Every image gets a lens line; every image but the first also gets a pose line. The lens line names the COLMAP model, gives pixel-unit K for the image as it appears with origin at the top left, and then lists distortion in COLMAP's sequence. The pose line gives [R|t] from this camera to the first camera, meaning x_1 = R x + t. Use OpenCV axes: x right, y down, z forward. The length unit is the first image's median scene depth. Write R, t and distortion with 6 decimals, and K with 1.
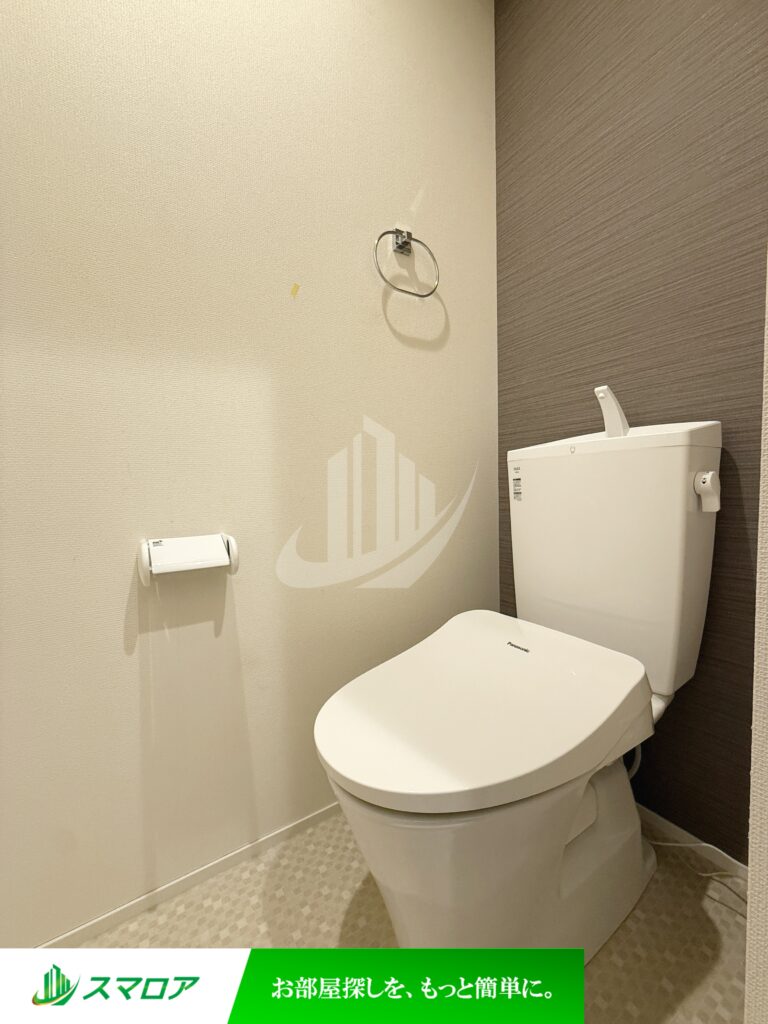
lens RADIAL K [[408.7, 0, 384.1], [0, 408.7, 510.1], [0, 0, 1]] dist [-0.002230, 0.000682]
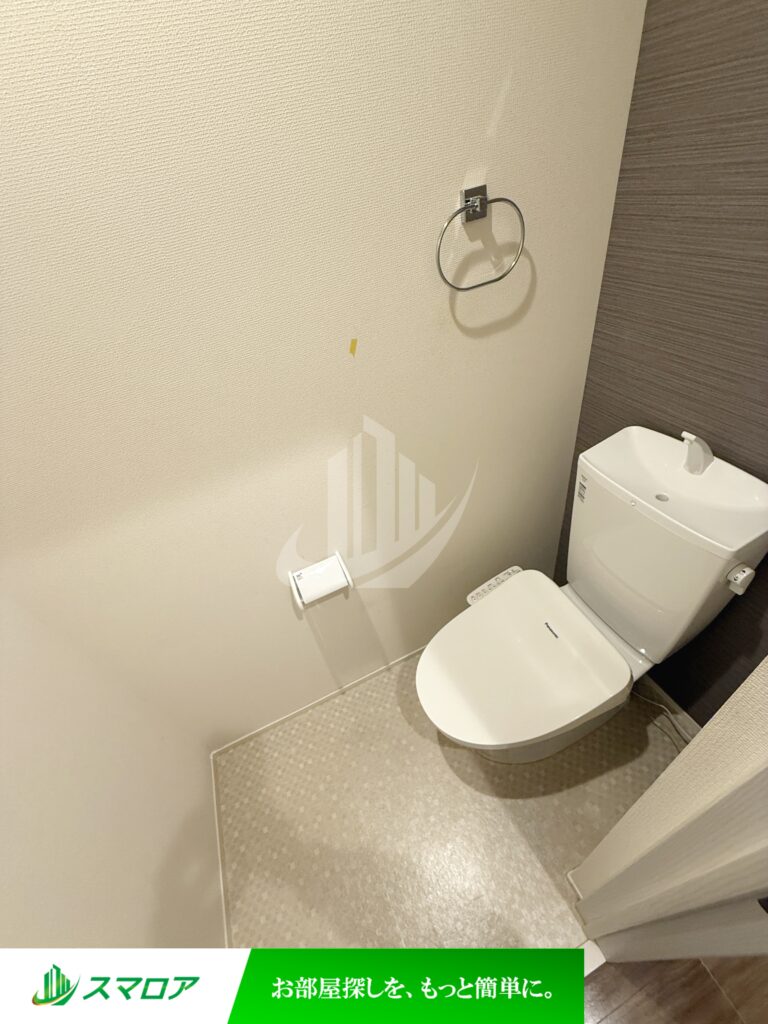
lens RADIAL K [[408.7, 0, 383.2], [0, 408.7, 510.8], [0, 0, 1]] dist [-0.002230, 0.000682]
pose [[0.975700, 0.003510, -0.219082, 0.054862], [0.135779, 0.775066, 0.617120, -0.814512], [0.171969, -0.631871, 0.755755, 0.067446]]
